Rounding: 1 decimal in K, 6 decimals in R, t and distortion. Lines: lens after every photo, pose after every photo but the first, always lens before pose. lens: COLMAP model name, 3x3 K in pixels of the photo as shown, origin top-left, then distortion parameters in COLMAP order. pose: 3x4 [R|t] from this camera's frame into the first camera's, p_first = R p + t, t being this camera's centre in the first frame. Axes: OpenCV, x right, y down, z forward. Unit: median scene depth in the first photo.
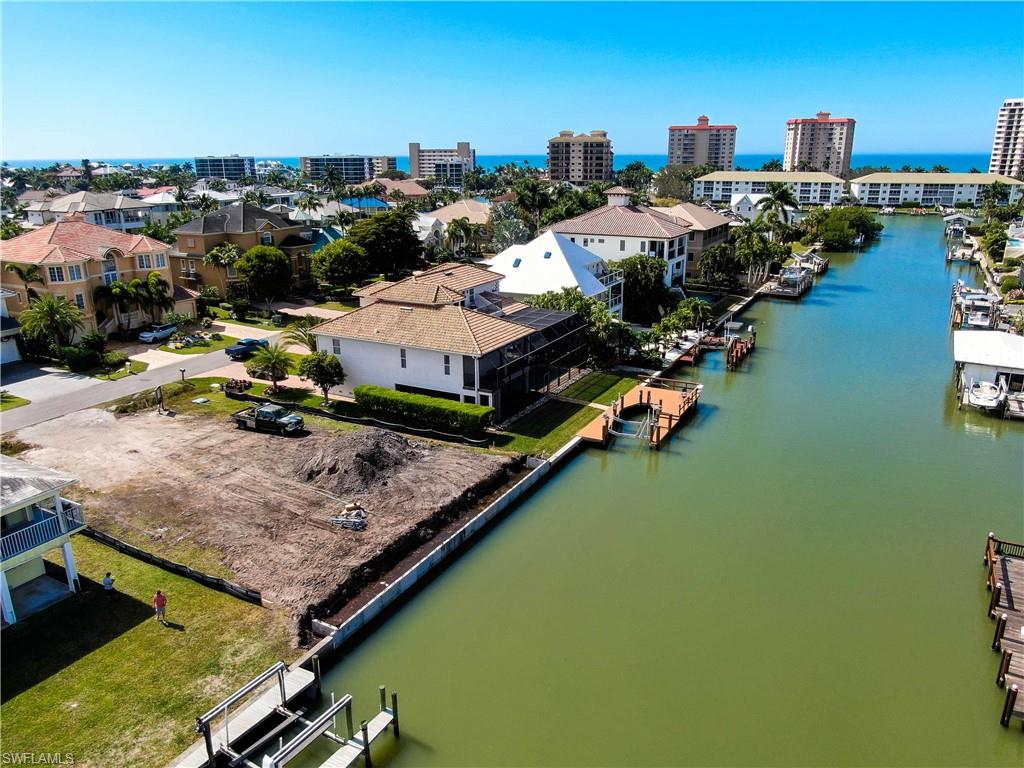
lens RADIAL K [[774.3, 0, 512.0], [0, 774.3, 384.0], [0, 0, 1]] dist [-0.012675, 0.008031]
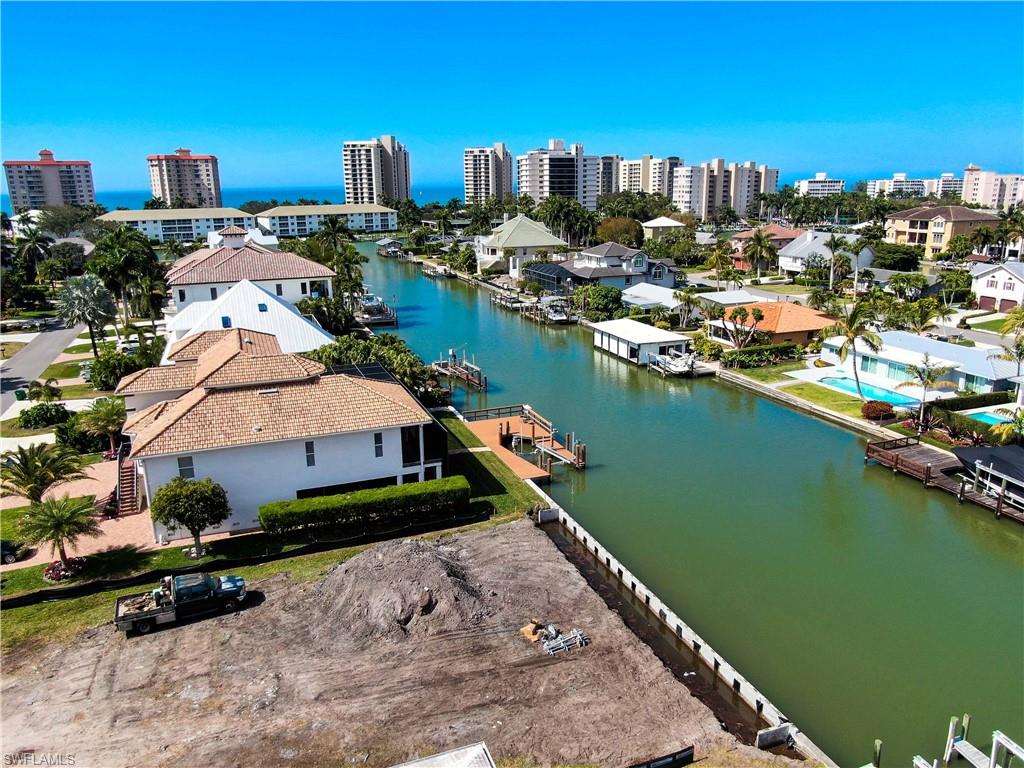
lens RADIAL K [[774.3, 0, 512.0], [0, 774.3, 384.0], [0, 0, 1]] dist [-0.012675, 0.008031]
pose [[0.636551, -0.199346, 0.745027, -0.212573], [0.233385, 0.970515, 0.060275, -0.037222], [-0.735075, 0.135510, 0.664306, 0.131086]]
